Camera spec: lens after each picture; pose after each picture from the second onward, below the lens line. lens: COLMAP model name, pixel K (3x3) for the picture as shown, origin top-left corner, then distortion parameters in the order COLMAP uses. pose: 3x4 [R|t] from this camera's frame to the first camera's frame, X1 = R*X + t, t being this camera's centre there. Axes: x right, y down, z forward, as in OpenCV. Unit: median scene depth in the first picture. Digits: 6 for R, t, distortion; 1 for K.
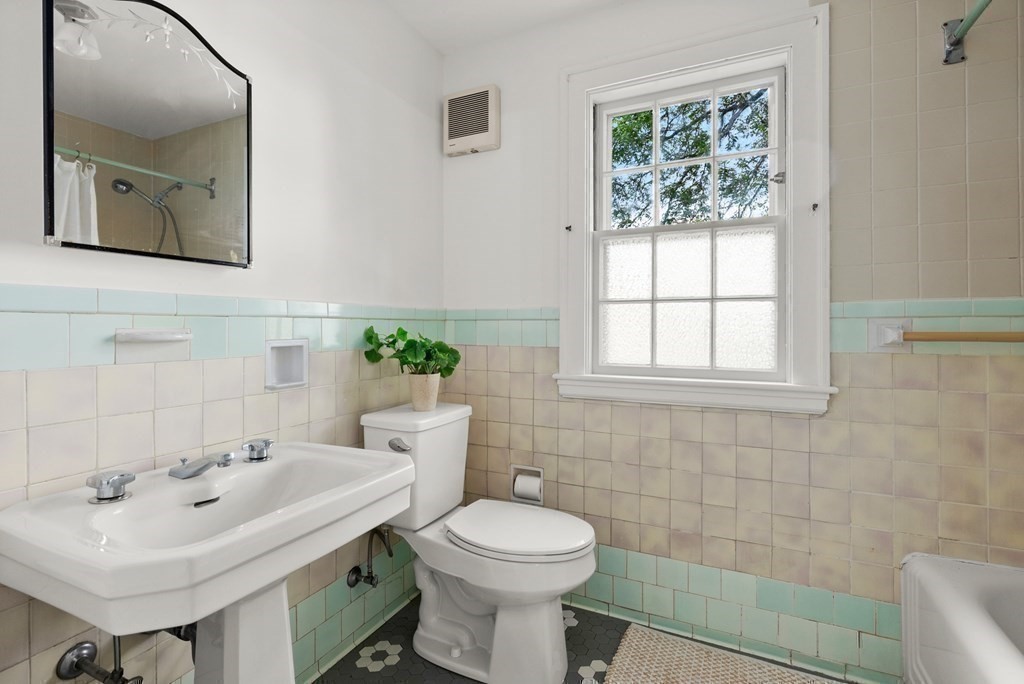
lens RADIAL K [[472.3, 0, 513.0], [0, 472.3, 334.5], [0, 0, 1]] dist [0.000820, -0.000012]
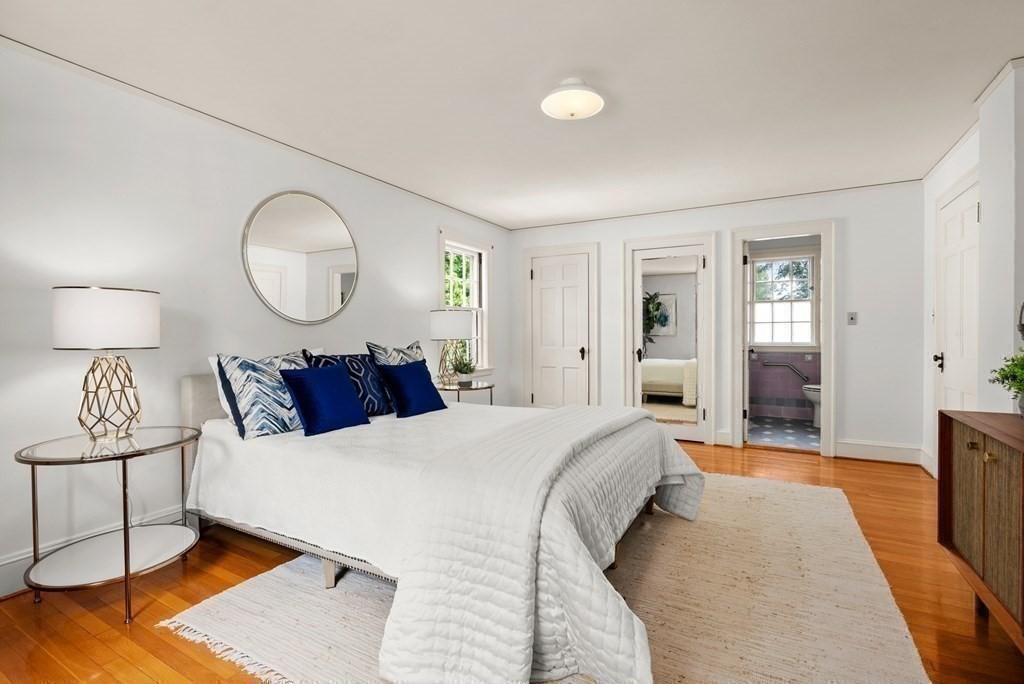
lens RADIAL K [[472.3, 0, 502.6], [0, 472.3, 341.1], [0, 0, 1]] dist [0.000820, -0.000012]
pose [[0.997291, -0.011058, -0.072725, -1.445234], [0.011127, 0.999938, 0.000552, 0.036607], [0.072714, -0.001359, 0.997352, -2.609916]]
